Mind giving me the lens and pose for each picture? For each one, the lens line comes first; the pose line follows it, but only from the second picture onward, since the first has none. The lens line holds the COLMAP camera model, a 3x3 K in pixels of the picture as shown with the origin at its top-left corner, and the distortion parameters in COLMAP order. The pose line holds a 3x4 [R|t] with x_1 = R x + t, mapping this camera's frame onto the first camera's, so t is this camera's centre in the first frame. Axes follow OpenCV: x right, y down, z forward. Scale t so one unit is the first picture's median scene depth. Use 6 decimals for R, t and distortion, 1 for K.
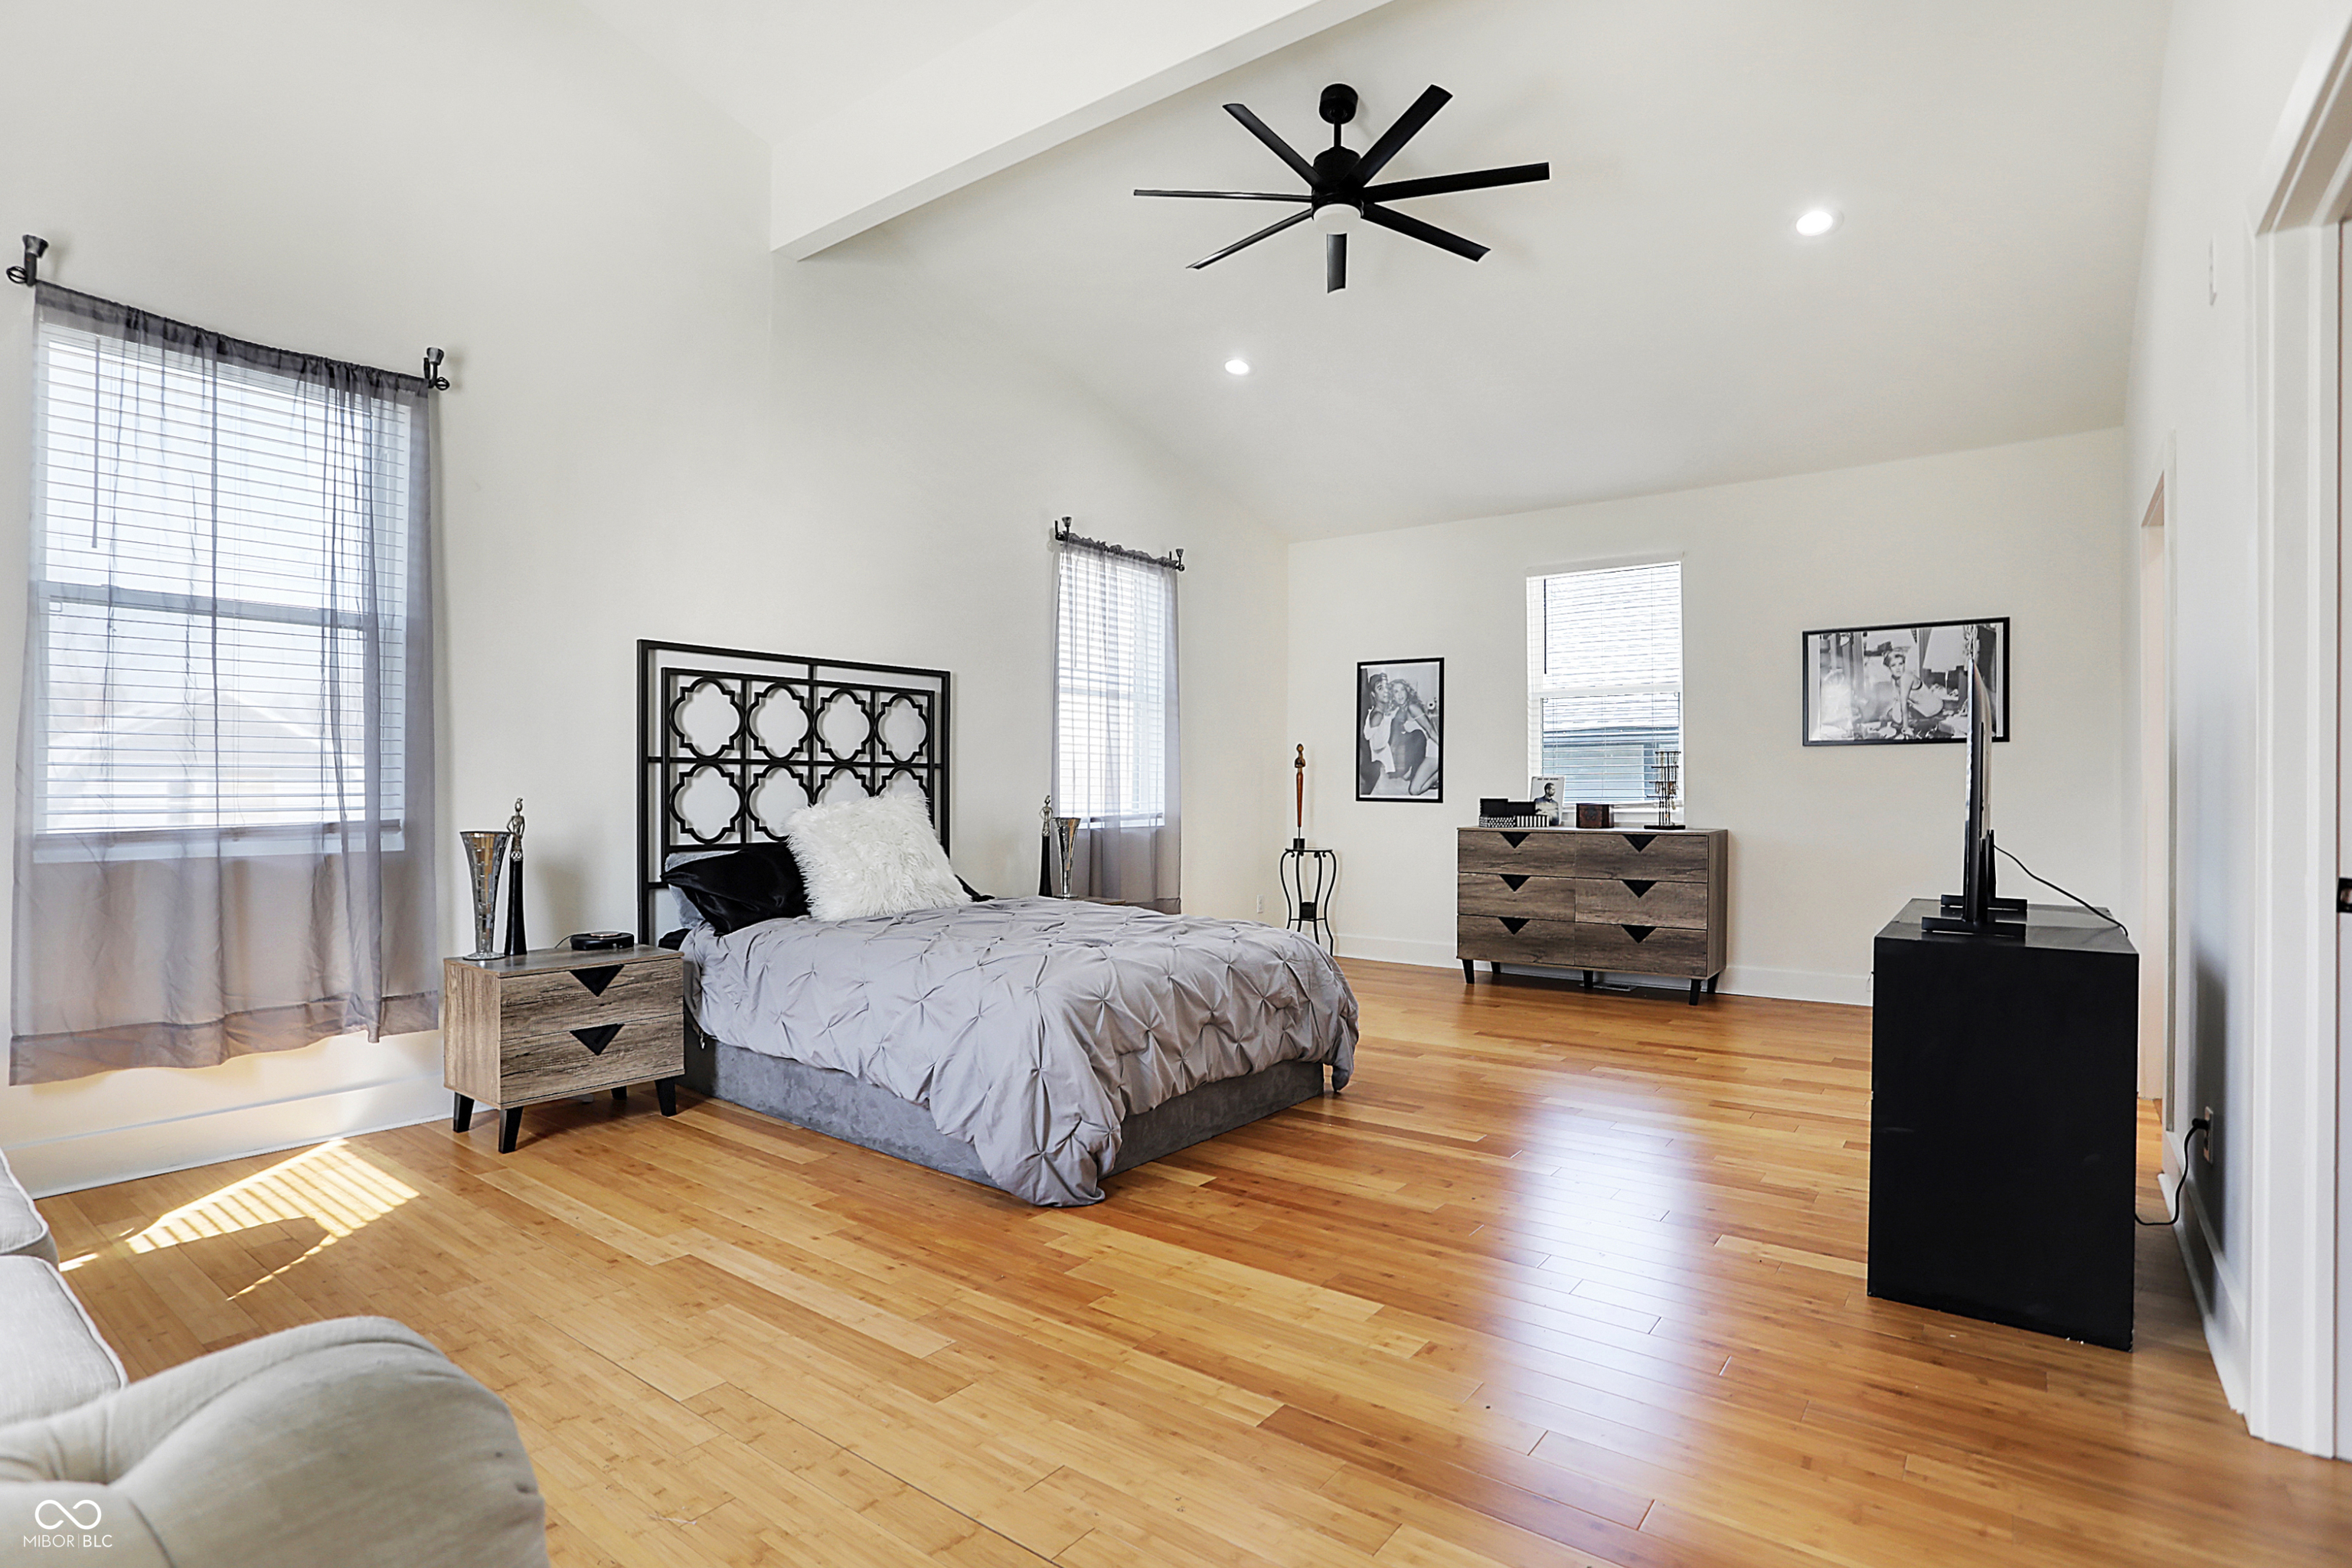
lens RADIAL K [[1183.5, 0, 1176.0], [0, 1183.5, 784.0], [0, 0, 1]] dist [-0.088742, 0.047161]
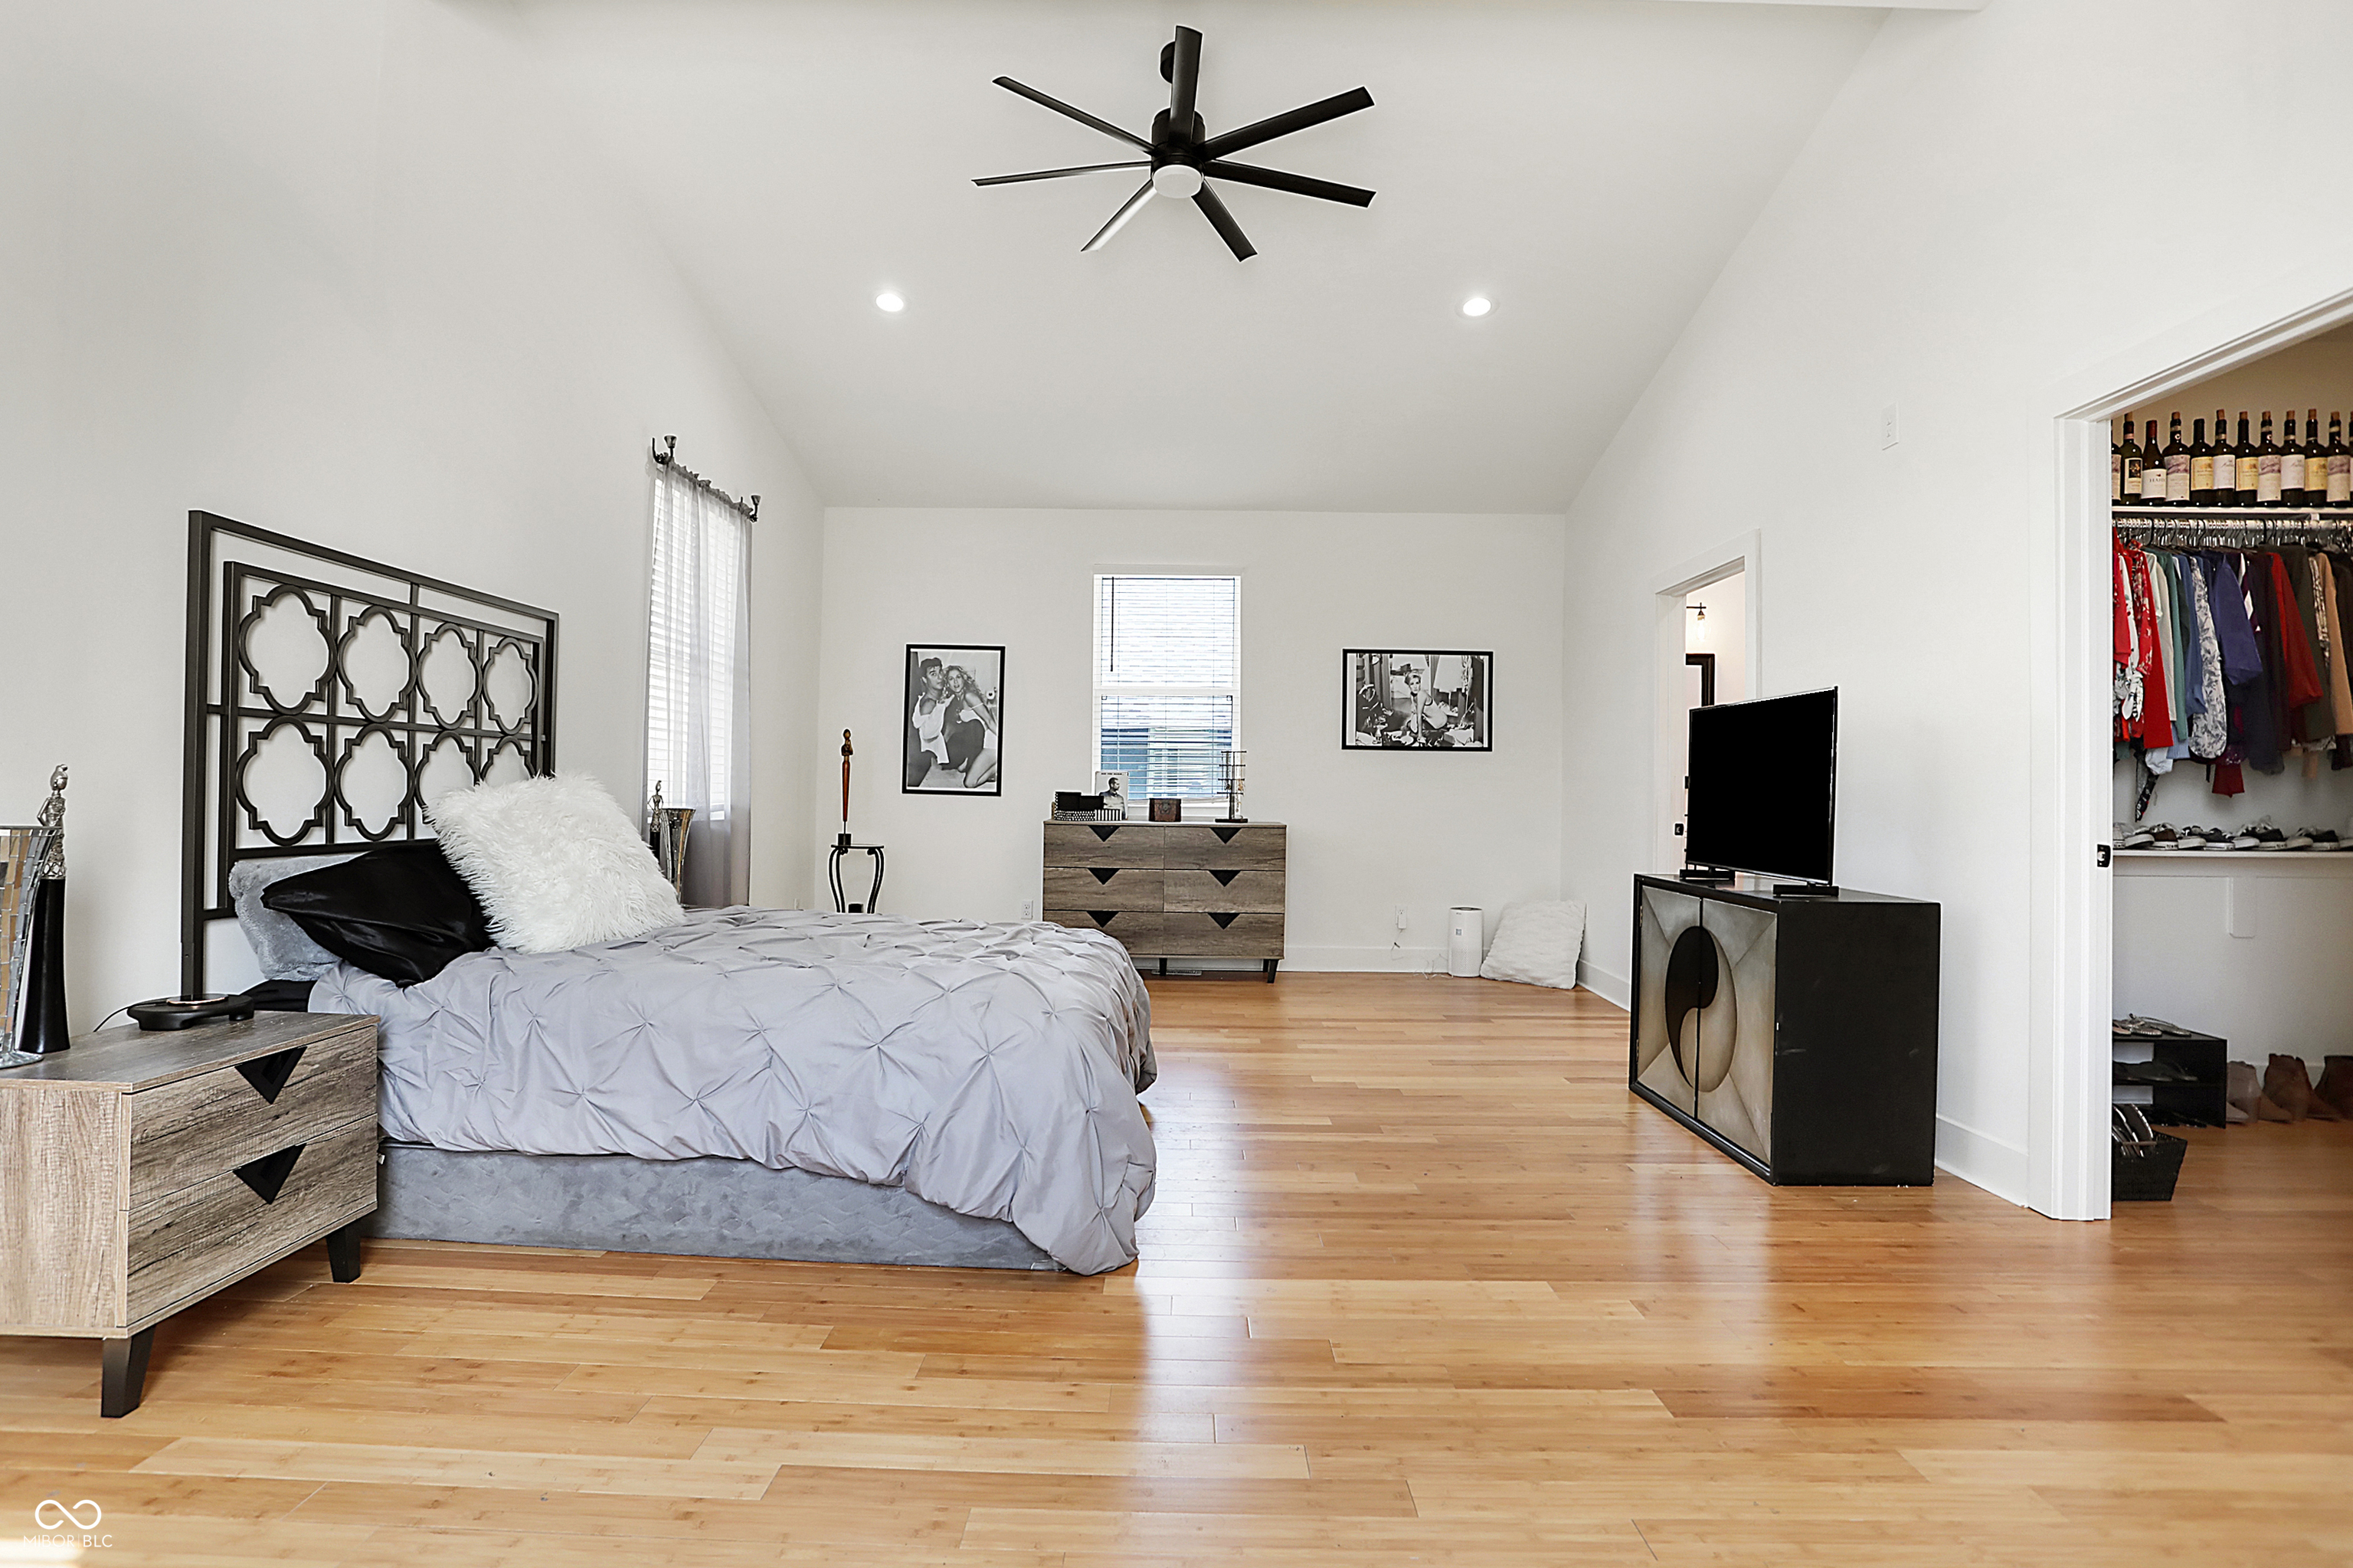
lens RADIAL K [[1188.9, 0, 1187.9], [0, 1188.9, 776.5], [0, 0, 1]] dist [-0.081184, 0.036028]
pose [[0.802294, 0.019385, 0.596615, -0.313959], [-0.016563, 0.999811, -0.010212, 0.009652], [-0.596700, -0.001689, 0.802463, 0.167191]]
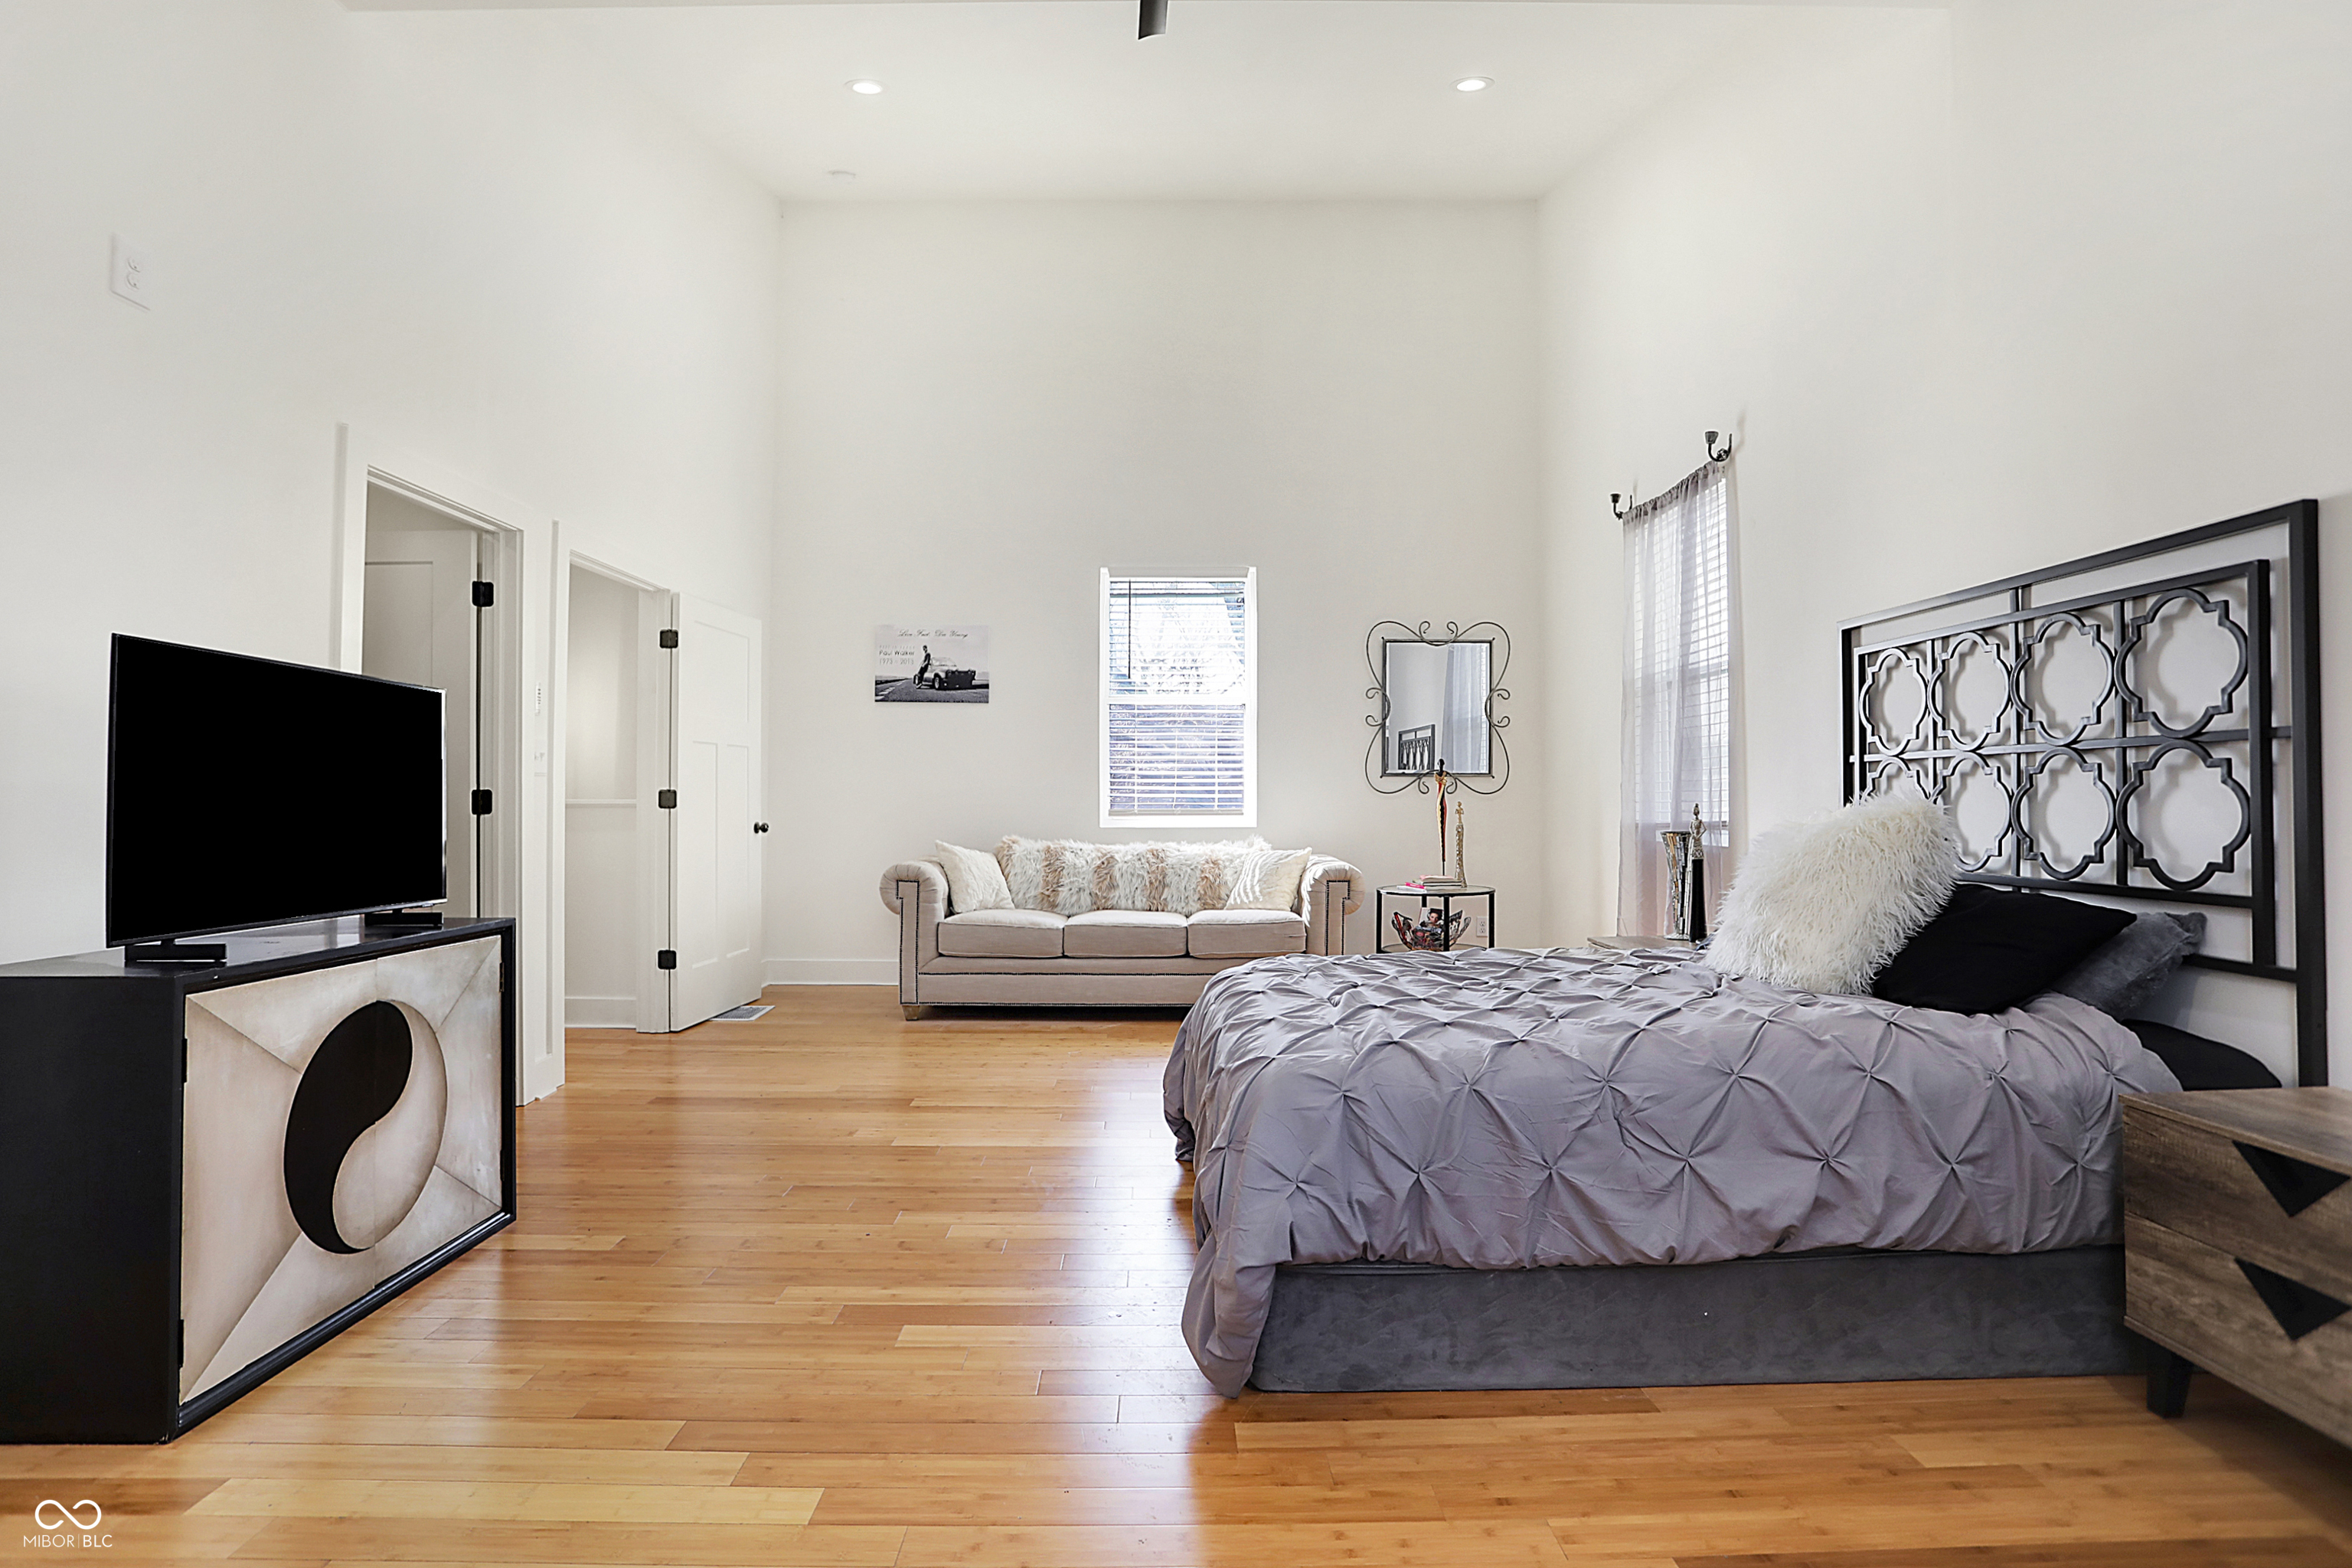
lens RADIAL K [[1171.1, 0, 1154.2], [0, 1171.1, 783.0], [0, 0, 1]] dist [-0.066172, 0.026210]
pose [[-0.805868, -0.010498, -0.592001, 0.359811], [0.003310, 0.999747, -0.022235, 0.010201], [0.592085, -0.019878, -0.805630, 1.090185]]
